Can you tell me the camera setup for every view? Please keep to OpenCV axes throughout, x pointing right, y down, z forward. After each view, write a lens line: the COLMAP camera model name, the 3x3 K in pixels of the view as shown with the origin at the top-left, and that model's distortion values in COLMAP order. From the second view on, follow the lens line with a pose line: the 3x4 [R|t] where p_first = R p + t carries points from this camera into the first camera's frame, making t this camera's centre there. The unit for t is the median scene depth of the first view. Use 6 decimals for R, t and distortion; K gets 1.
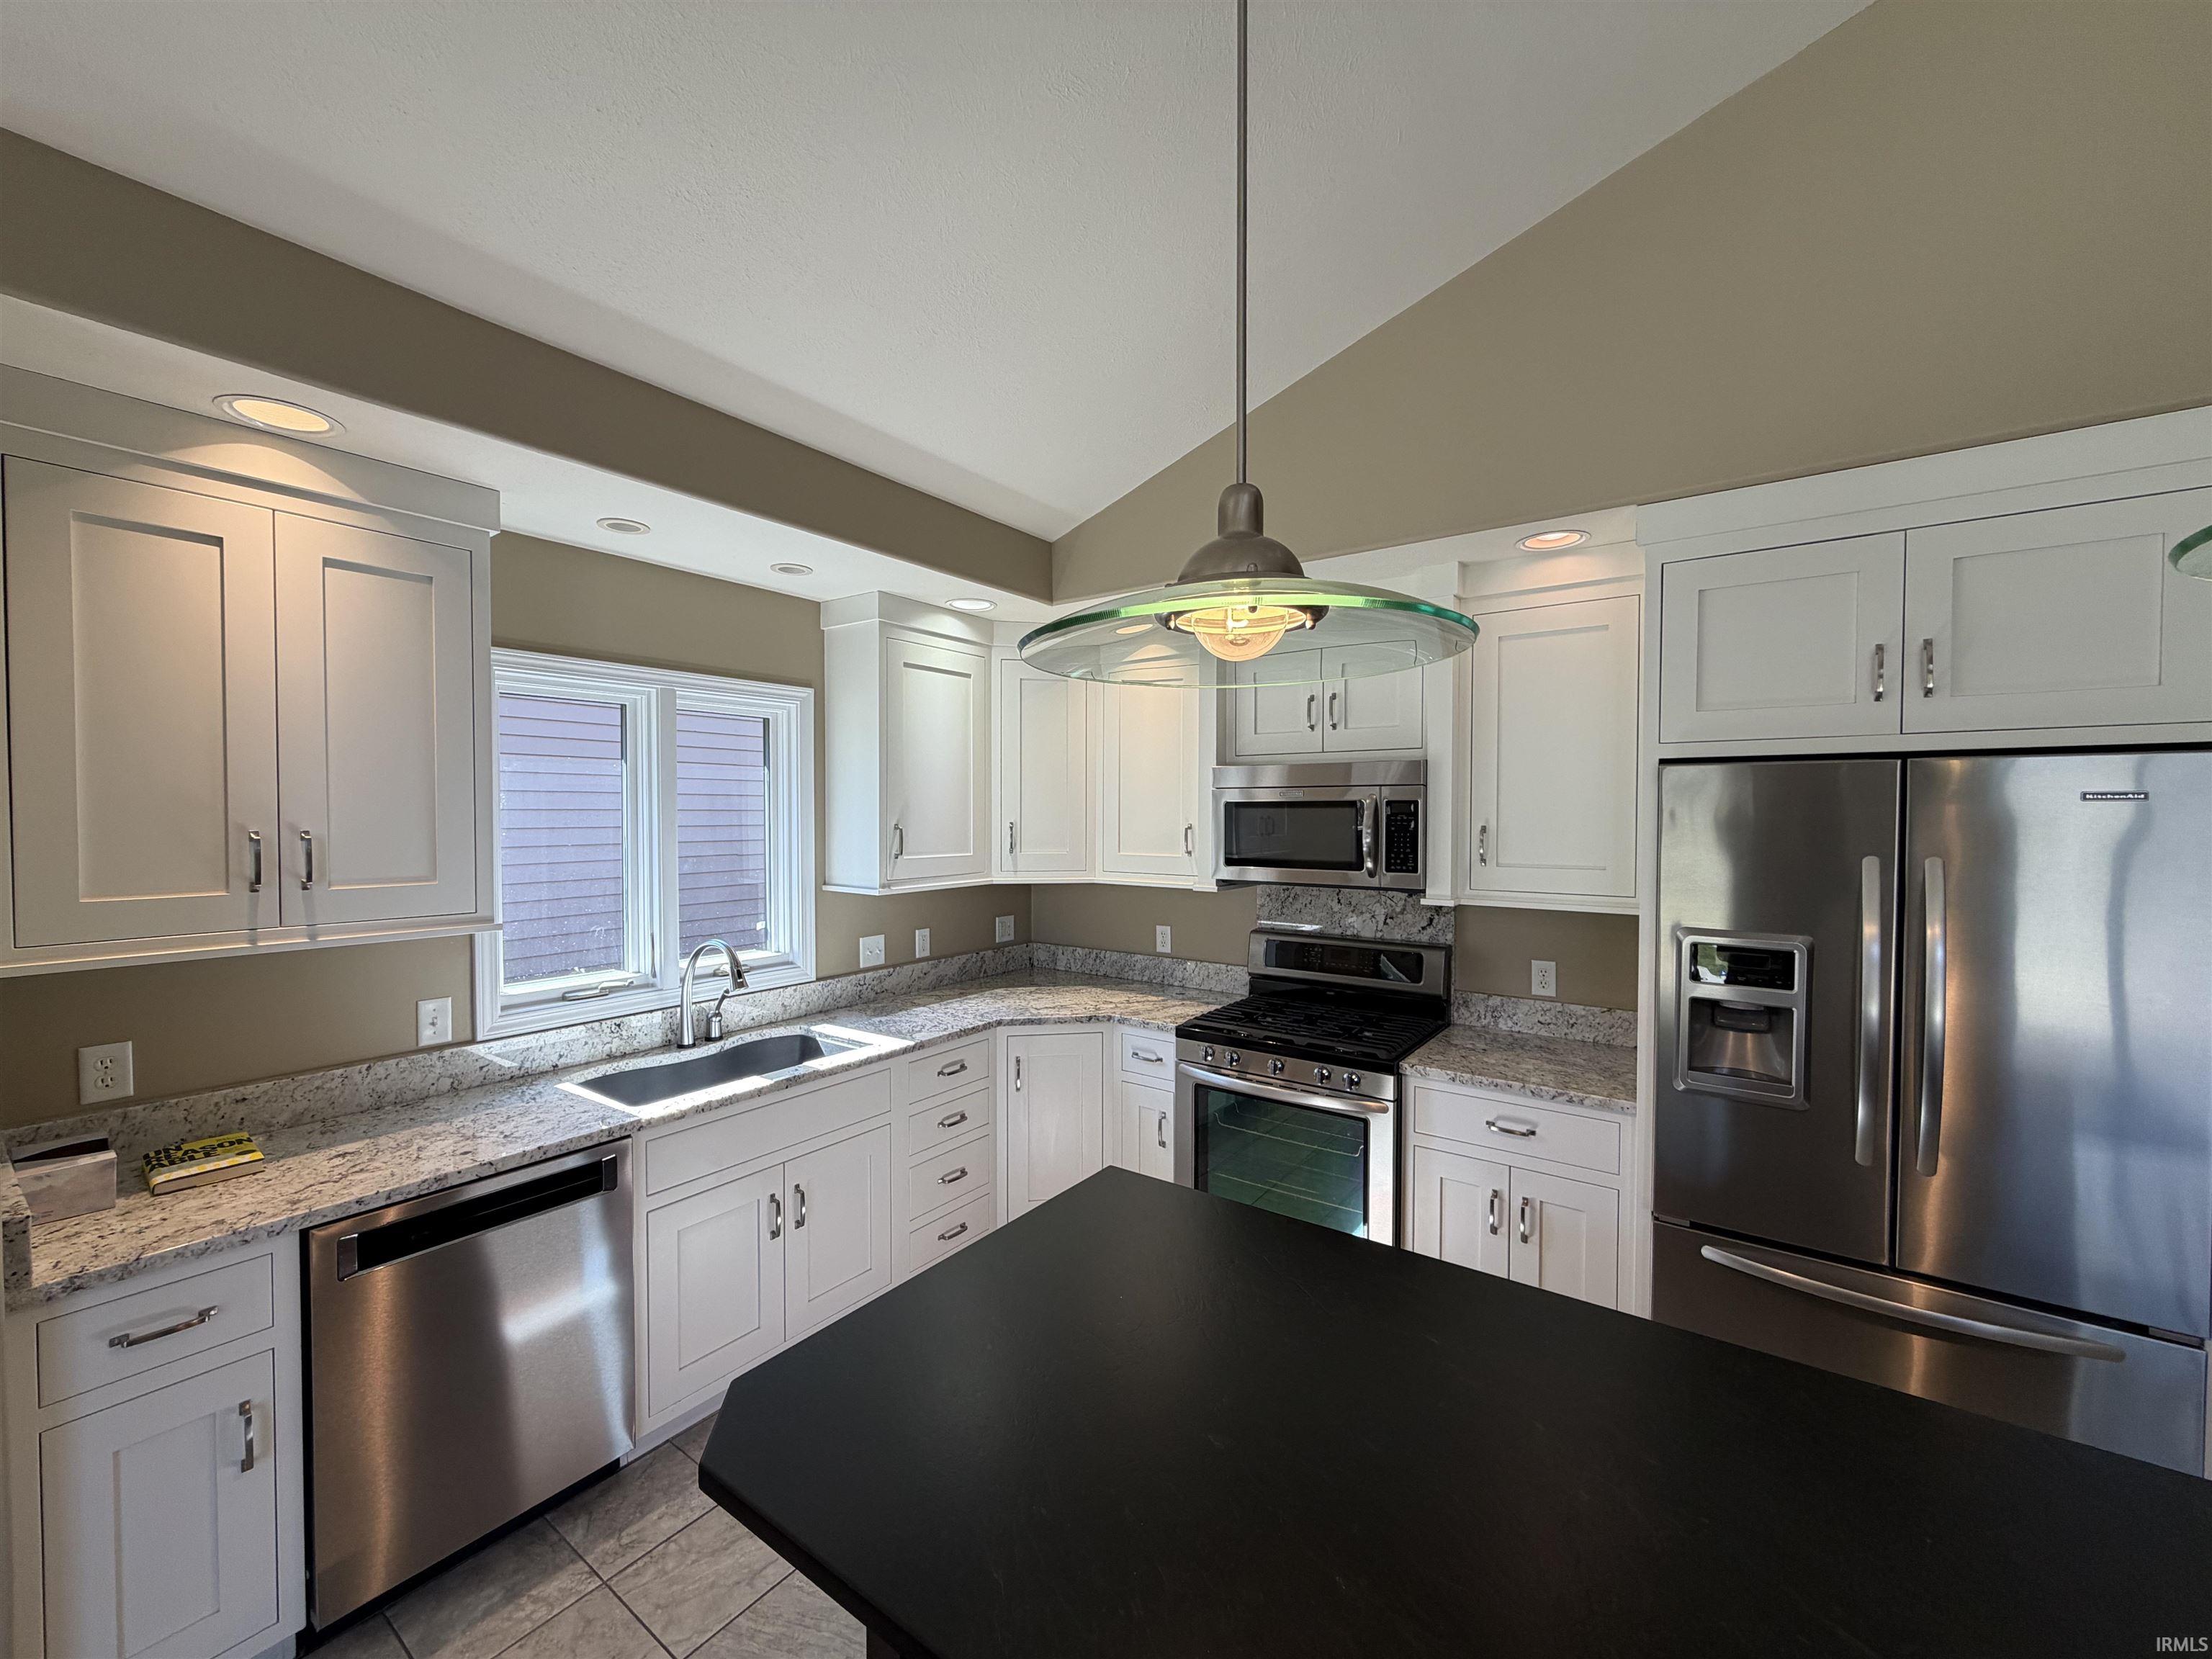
lens RADIAL K [[881.8, 0, 1102.9], [0, 881.8, 828.7], [0, 0, 1]] dist [0.001161, -0.000757]
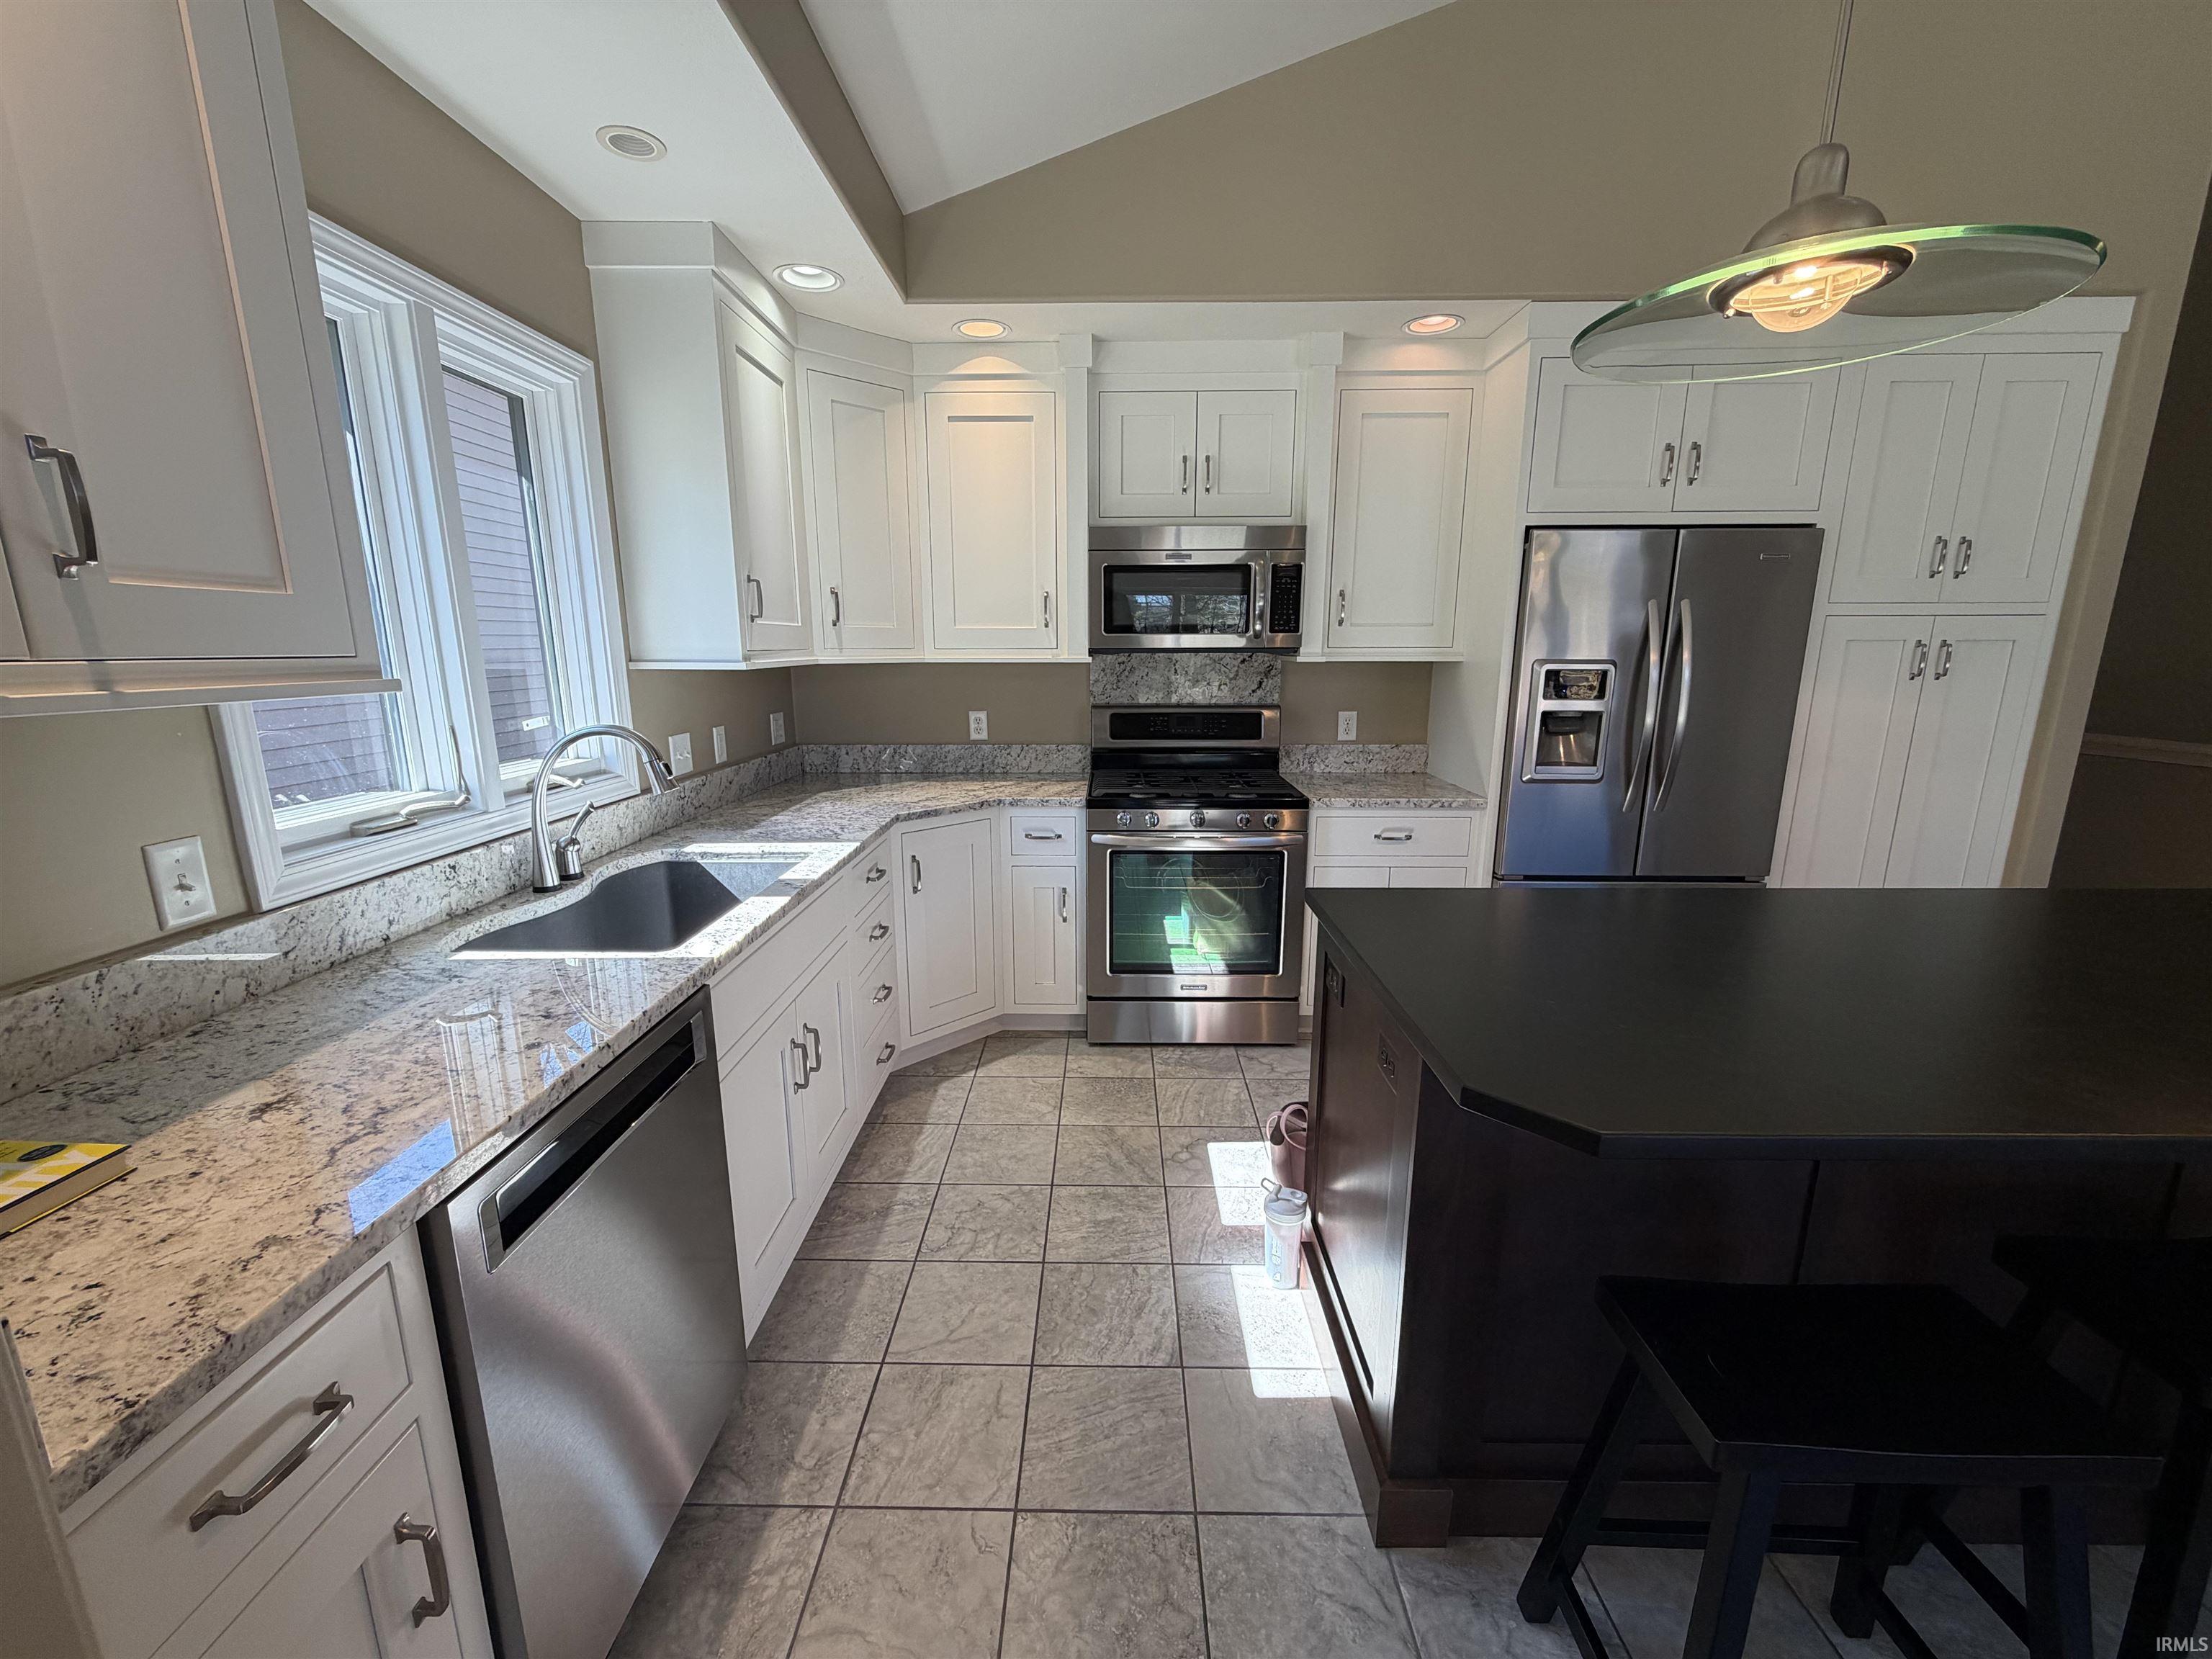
lens RADIAL K [[881.8, 0, 1104.1], [0, 881.8, 828.9], [0, 0, 1]] dist [0.001161, -0.000757]
pose [[0.817424, -0.121327, 0.563114, -0.500625], [0.014246, 0.981526, 0.190798, 0.078321], [-0.575860, -0.147941, 0.804051, 0.217154]]
